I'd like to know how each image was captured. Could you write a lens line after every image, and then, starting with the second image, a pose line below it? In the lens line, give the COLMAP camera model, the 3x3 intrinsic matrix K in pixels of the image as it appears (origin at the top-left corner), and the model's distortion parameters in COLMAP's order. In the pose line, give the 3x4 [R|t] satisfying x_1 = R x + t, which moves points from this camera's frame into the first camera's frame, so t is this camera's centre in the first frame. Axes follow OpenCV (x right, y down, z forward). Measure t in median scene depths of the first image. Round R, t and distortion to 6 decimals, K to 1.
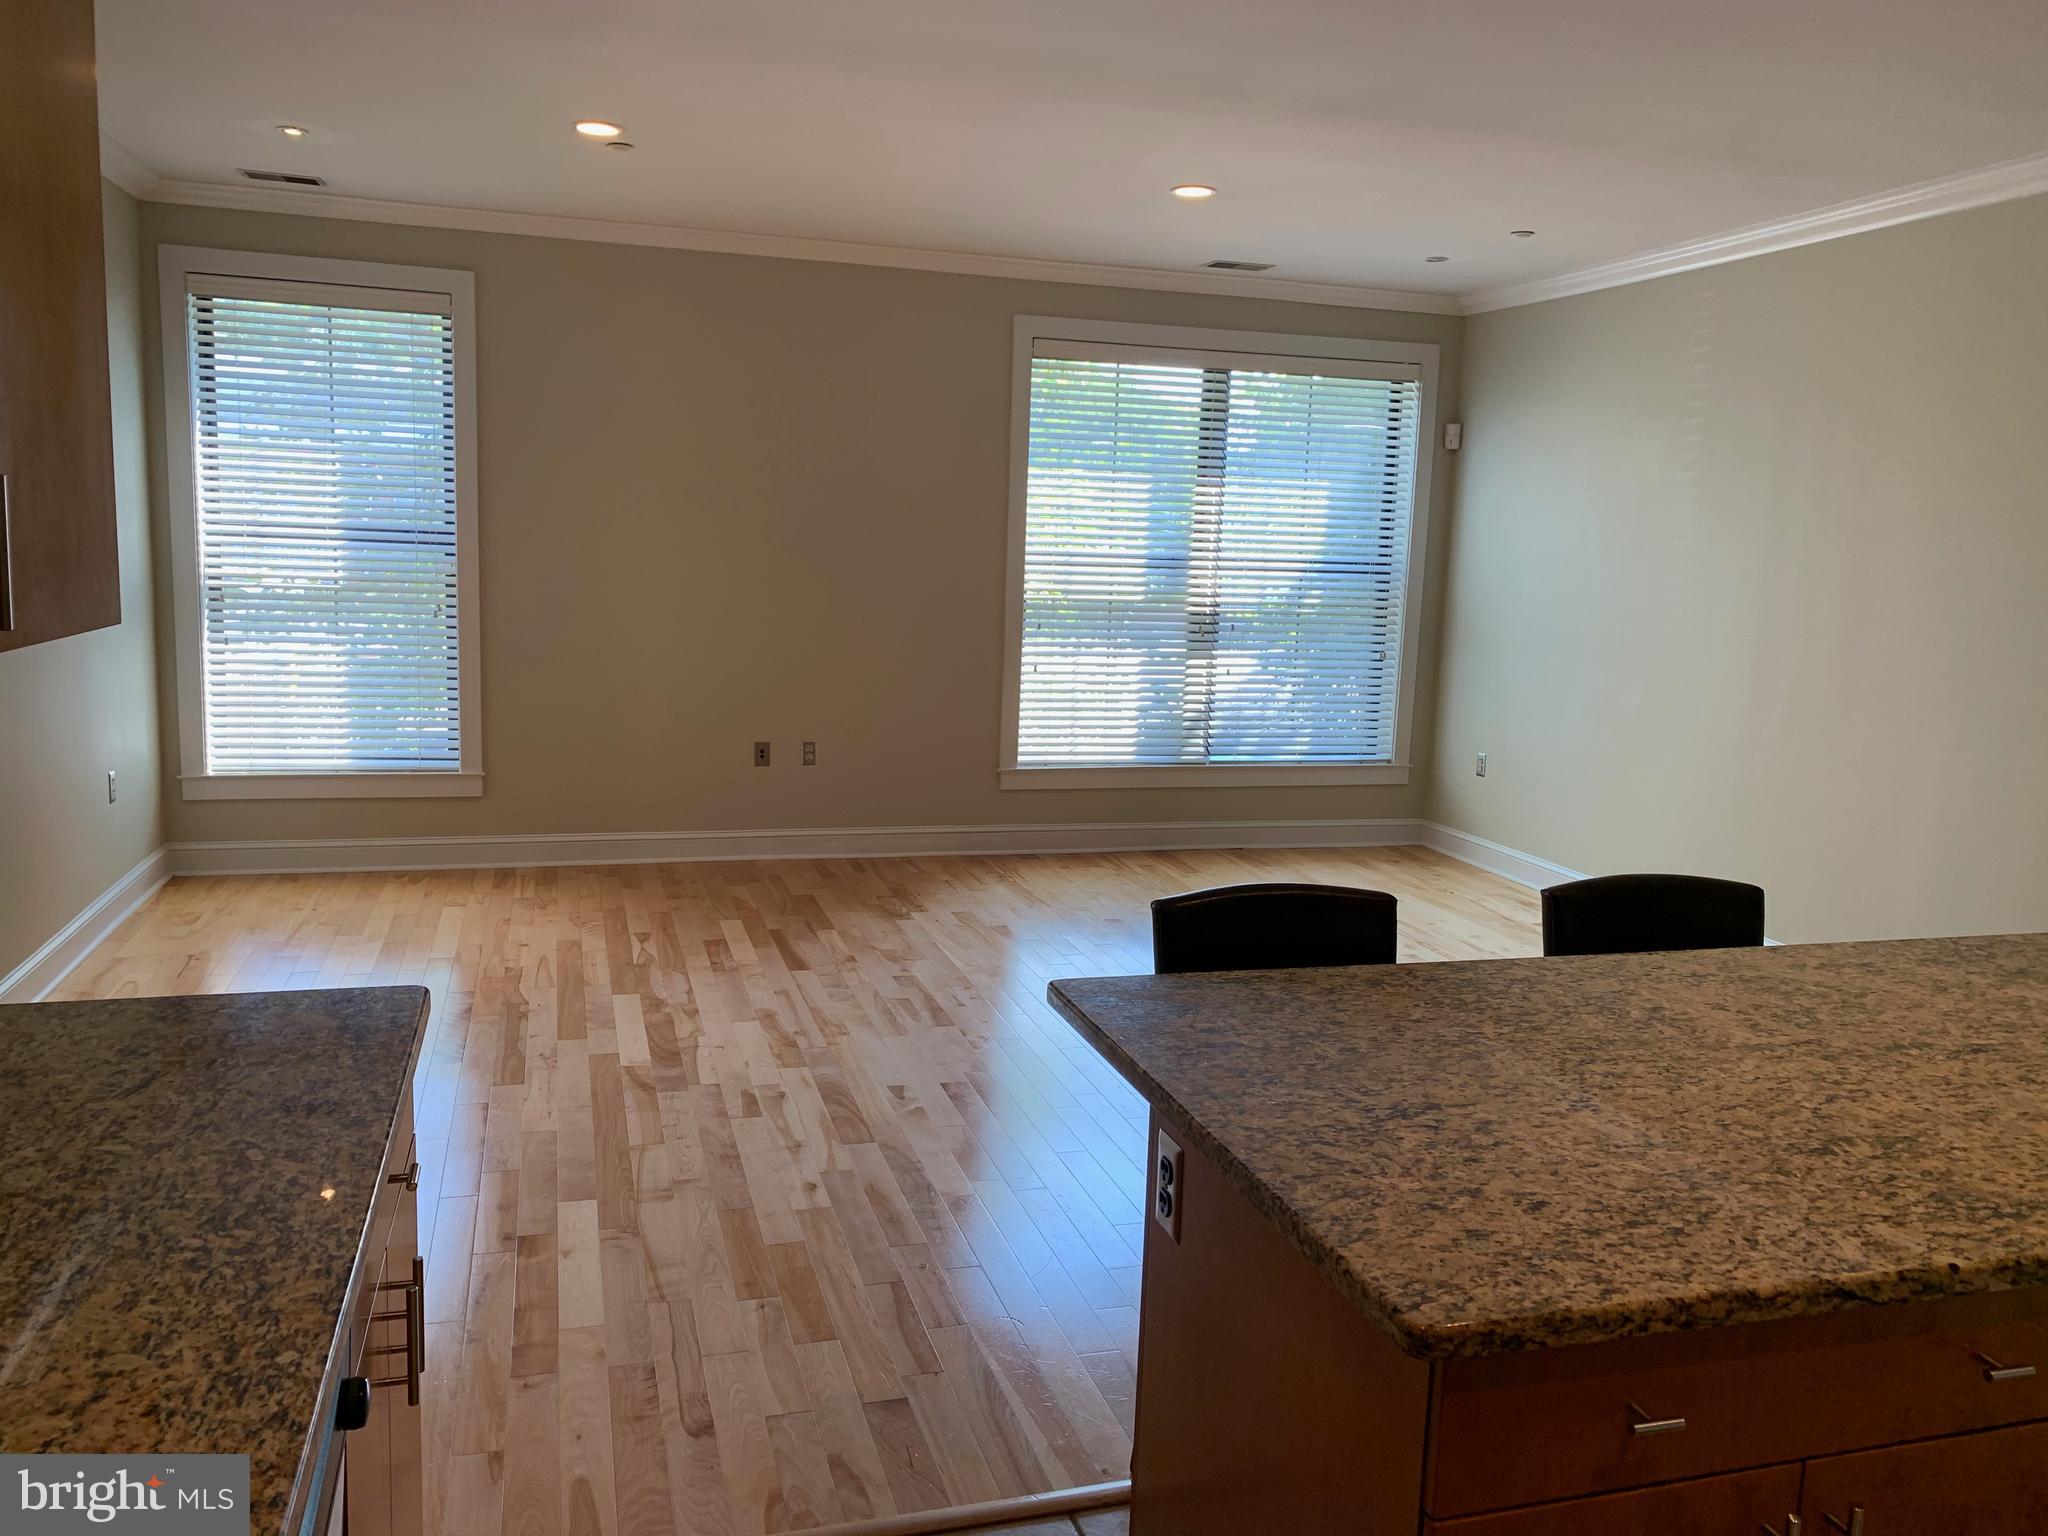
lens RADIAL K [[1568.7, 0, 1013.7], [0, 1568.7, 759.0], [0, 0, 1]] dist [0.033719, -0.035965]
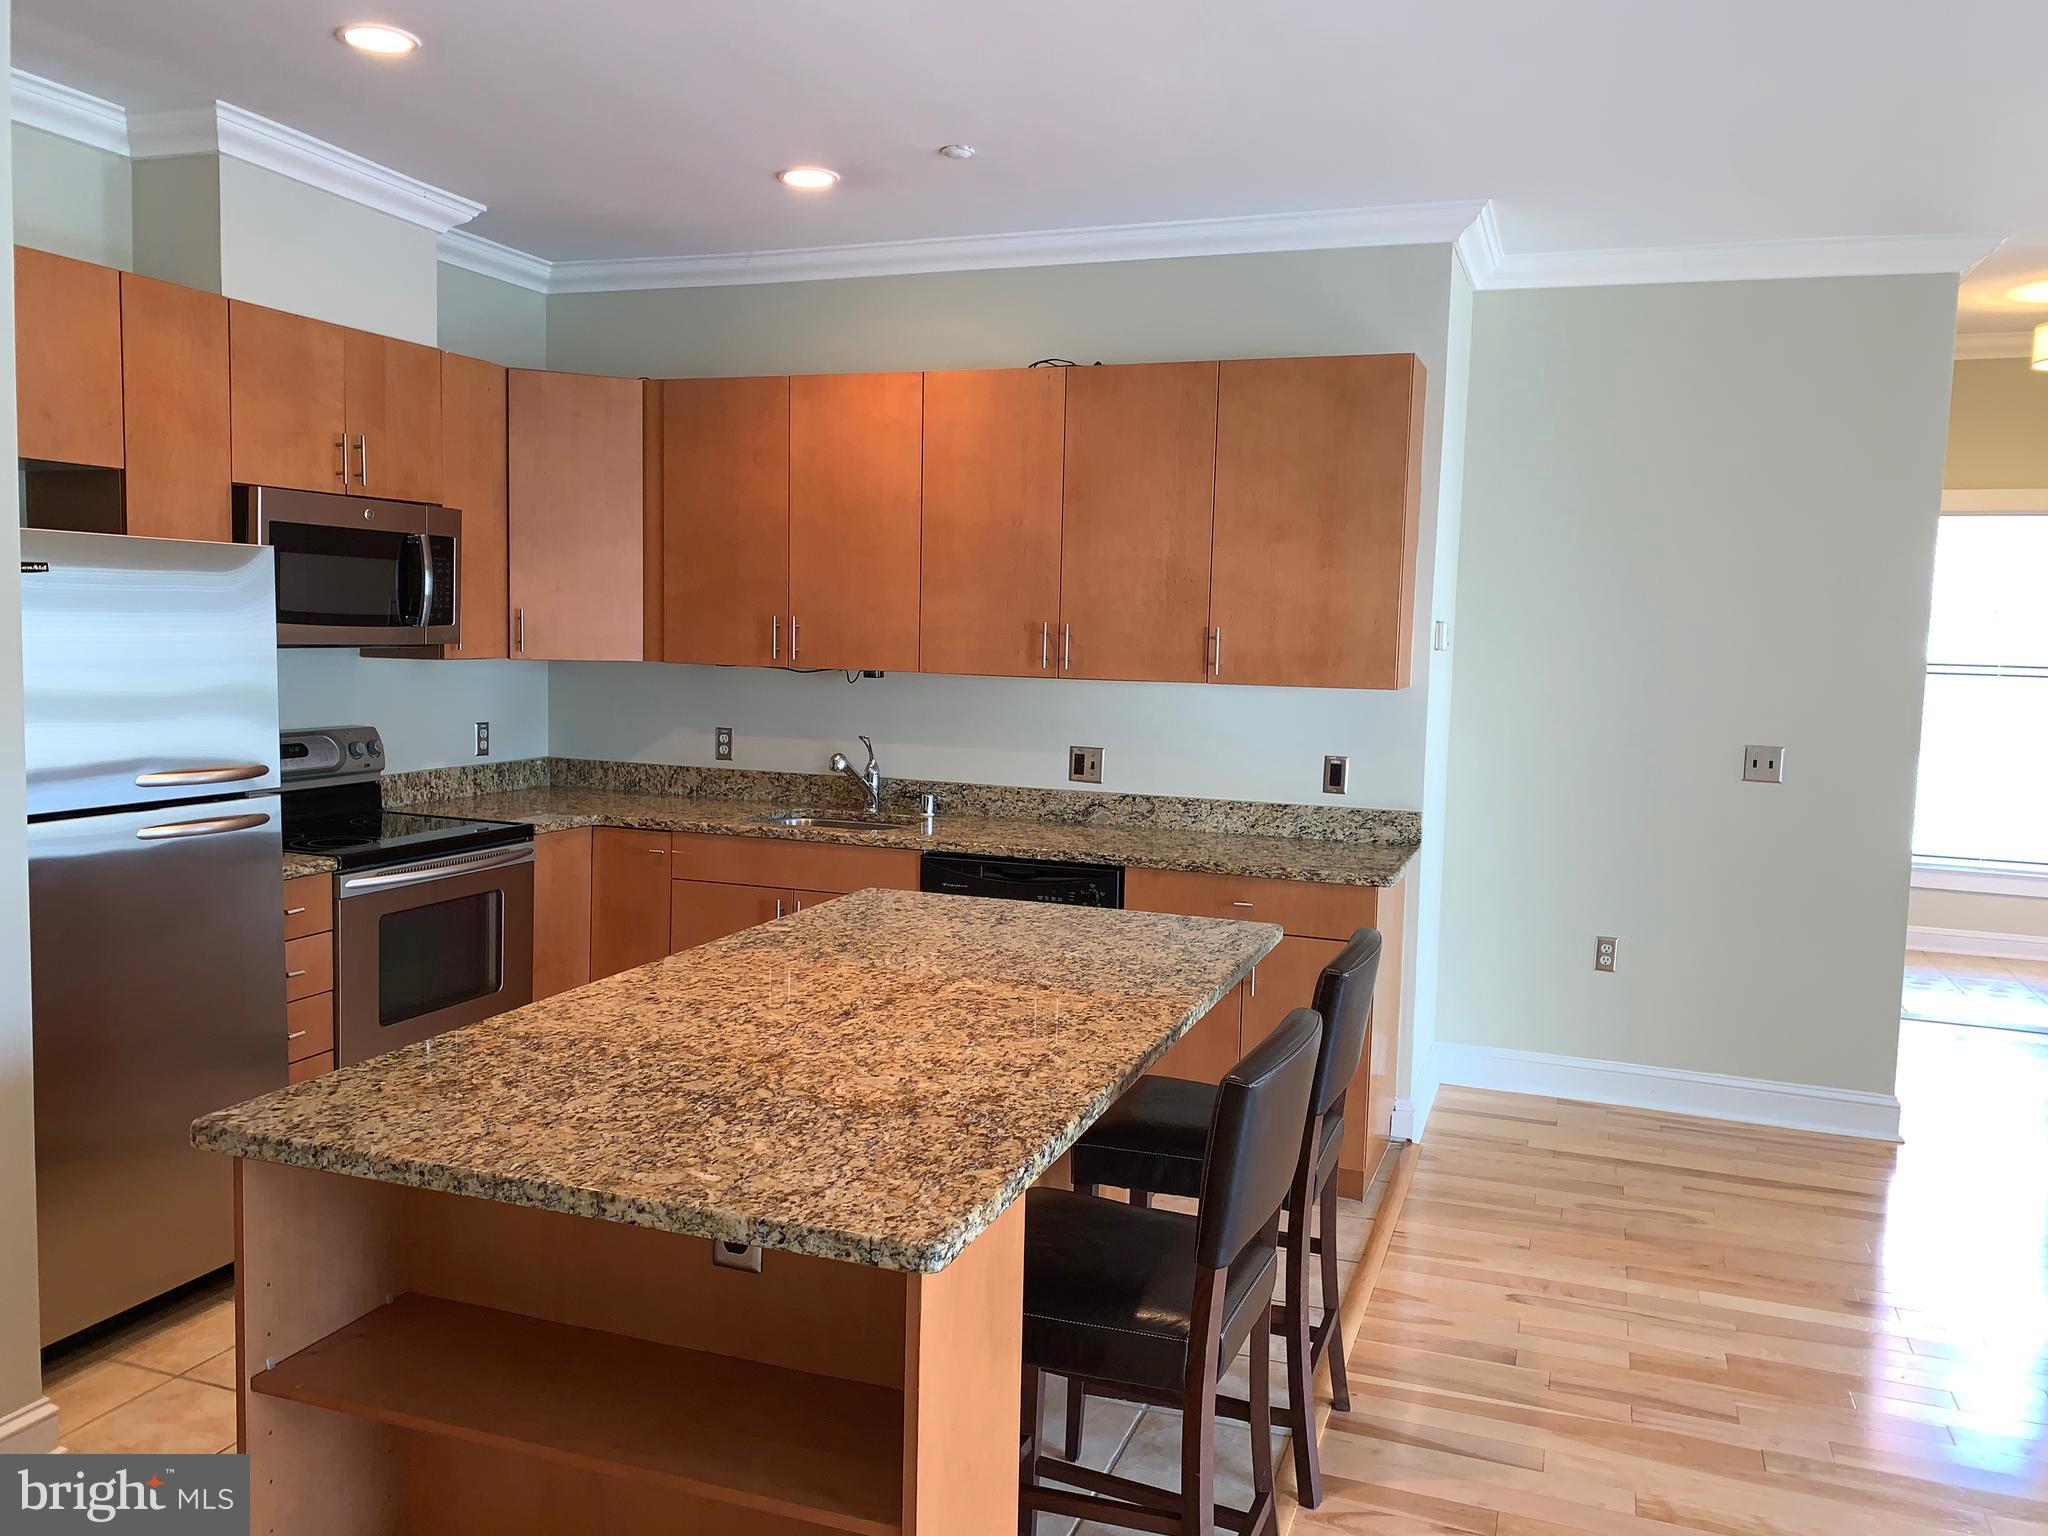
lens RADIAL K [[1568.7, 0, 1022.0], [0, 1568.7, 760.1], [0, 0, 1]] dist [0.033719, -0.035965]
pose [[-0.592489, 0.018477, -0.805367, 0.635920], [-0.161188, 0.976801, 0.140992, -0.086052], [0.789288, 0.213352, -0.575765, 0.745578]]
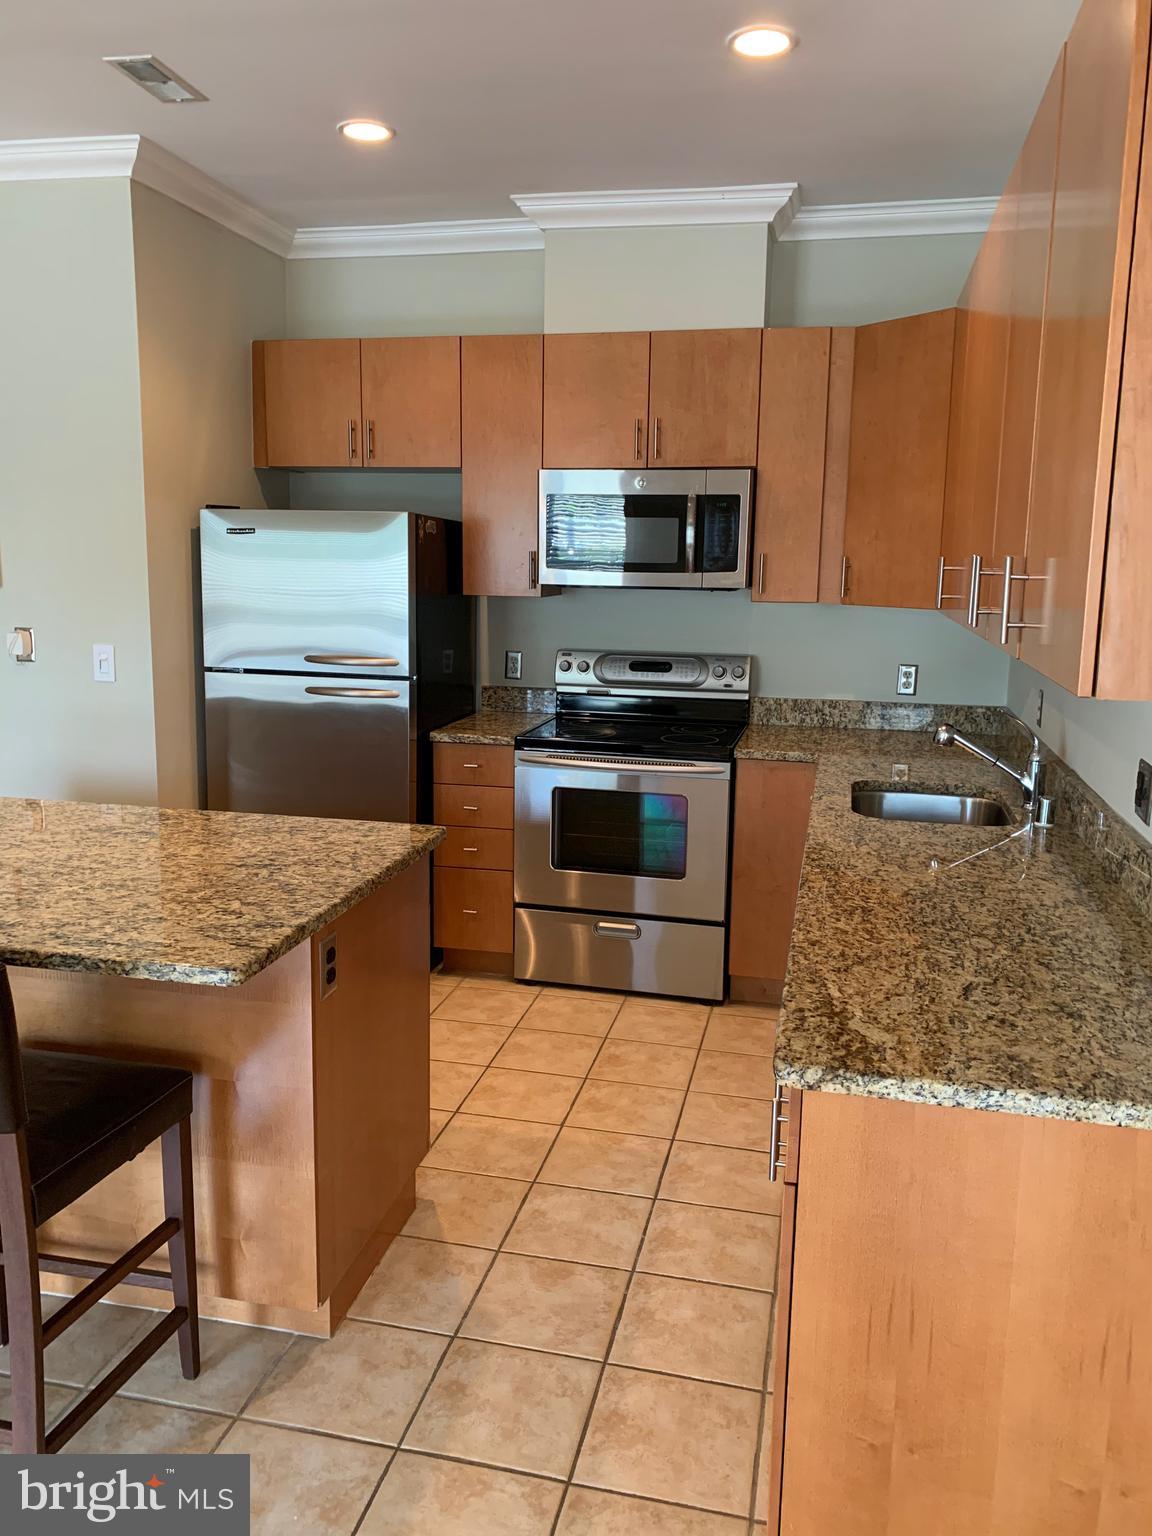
lens RADIAL K [[1176.5, 0, 579.1], [0, 1176.5, 752.6], [0, 0, 1]] dist [0.033719, -0.035965]
pose [[-0.875812, -0.130117, 0.464782, -0.247552], [0.021040, 0.951767, 0.306098, -0.111600], [-0.482193, 0.277864, -0.830832, 0.689296]]
